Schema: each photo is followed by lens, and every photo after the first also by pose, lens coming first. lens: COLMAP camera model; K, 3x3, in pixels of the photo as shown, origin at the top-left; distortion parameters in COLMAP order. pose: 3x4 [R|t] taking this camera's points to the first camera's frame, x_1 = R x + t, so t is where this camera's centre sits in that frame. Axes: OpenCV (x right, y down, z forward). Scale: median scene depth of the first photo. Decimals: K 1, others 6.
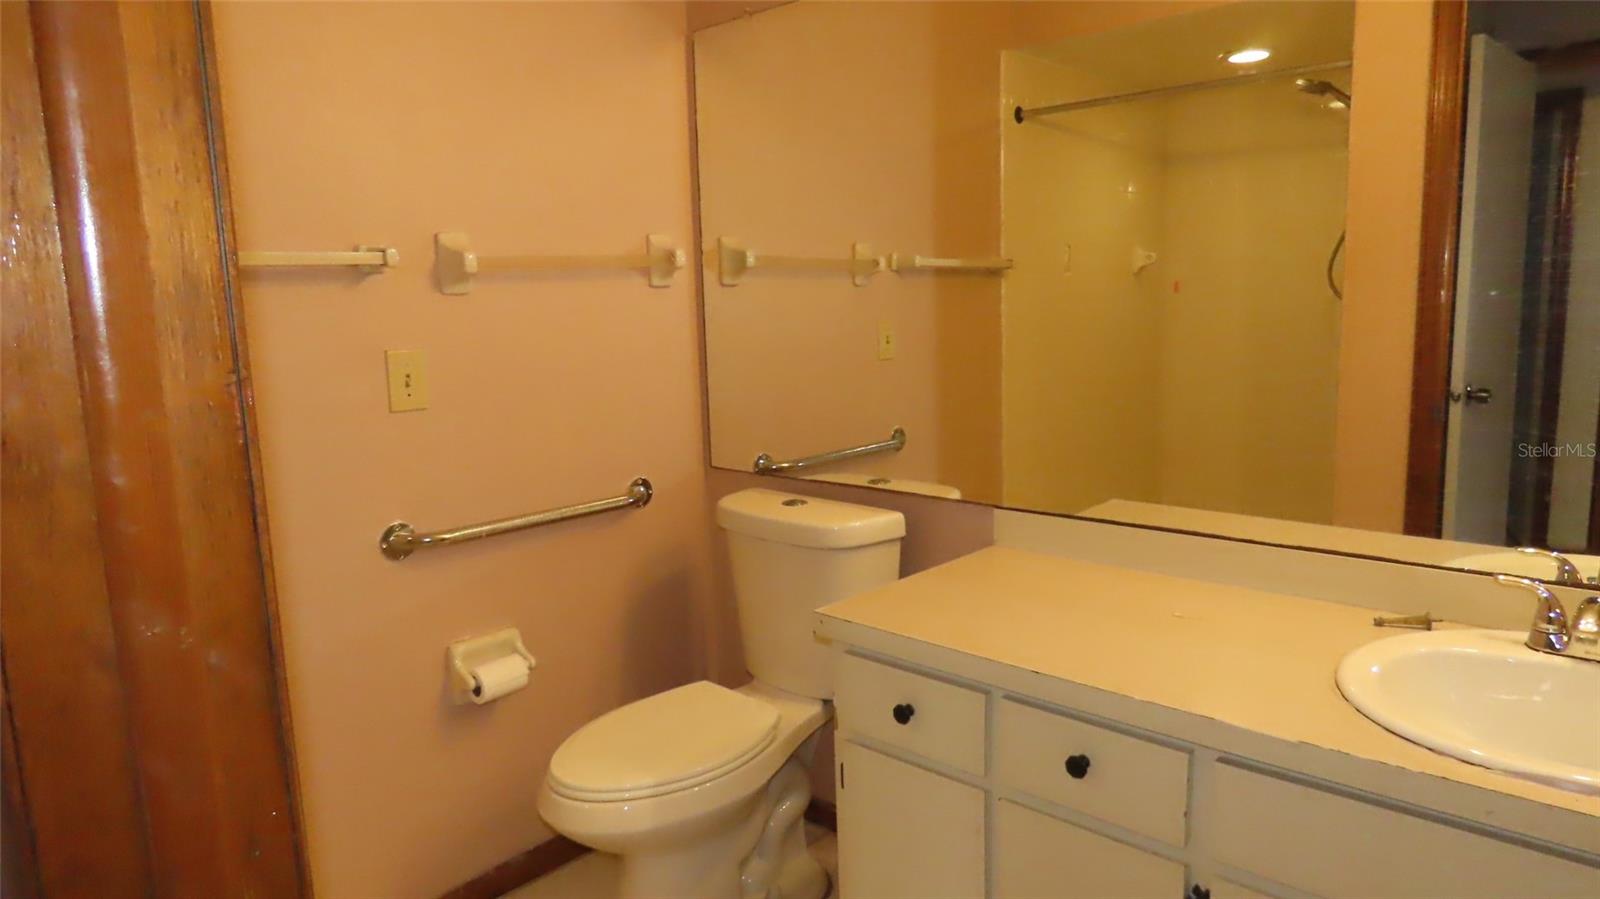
lens RADIAL K [[1010.2, 0, 800.0], [0, 1010.2, 449.5], [0, 0, 1]] dist [-0.002315, -0.000592]
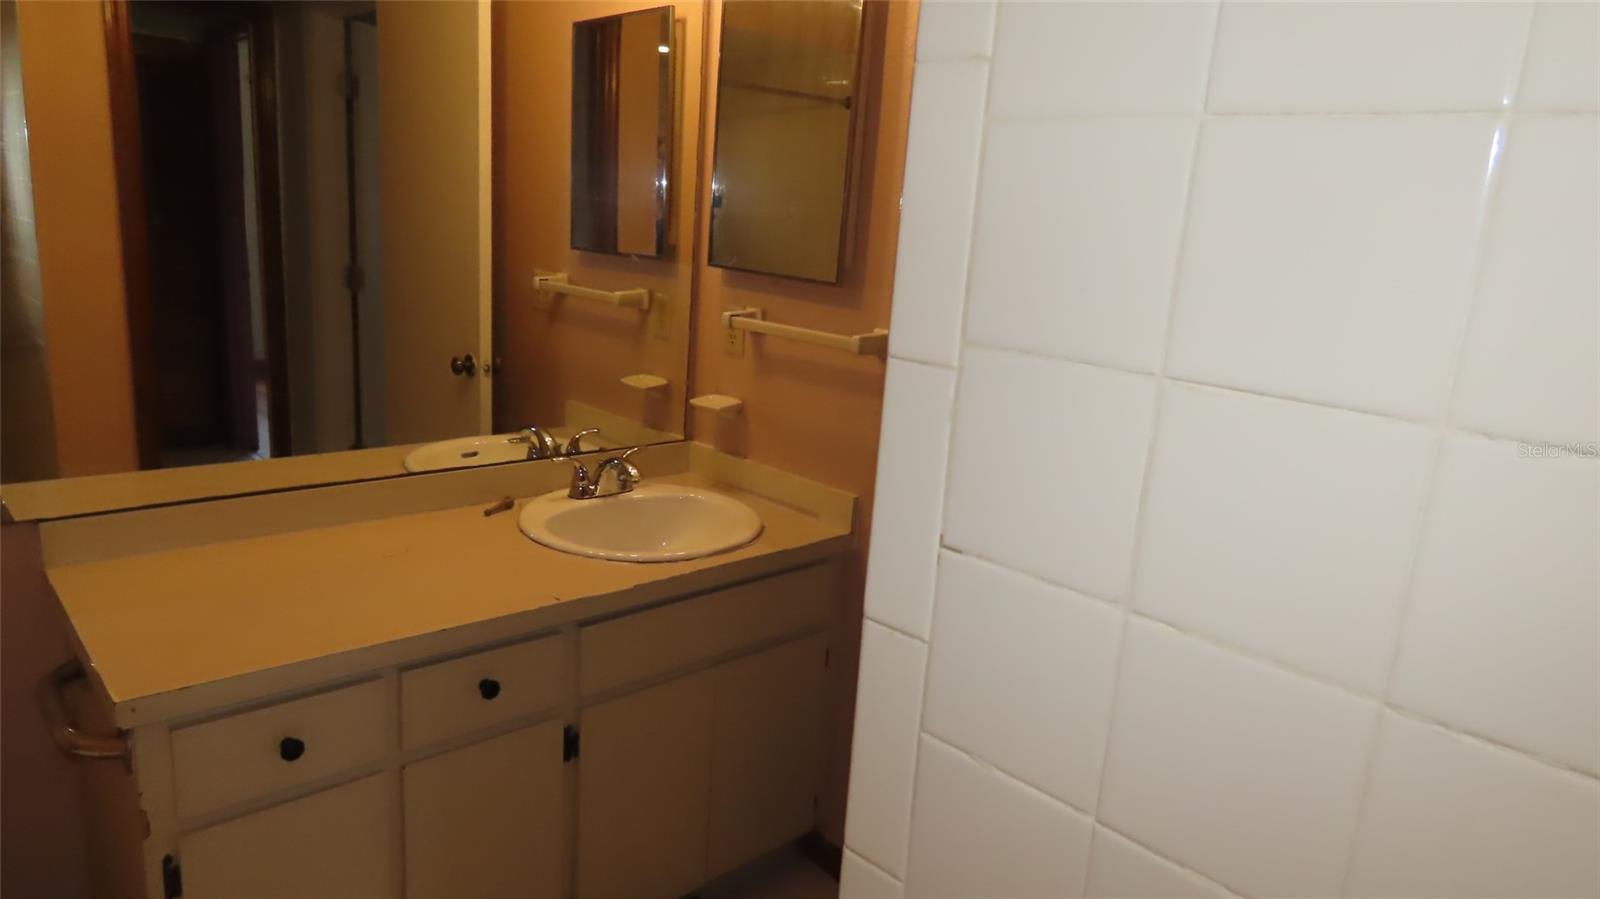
lens RADIAL K [[1010.2, 0, 800.0], [0, 1010.2, 449.5], [0, 0, 1]] dist [-0.002315, -0.000592]
pose [[0.117114, -0.189873, 0.974799, -0.677229], [0.103828, 0.978515, 0.178123, -0.106015], [-0.987676, 0.080351, 0.134312, 0.446249]]
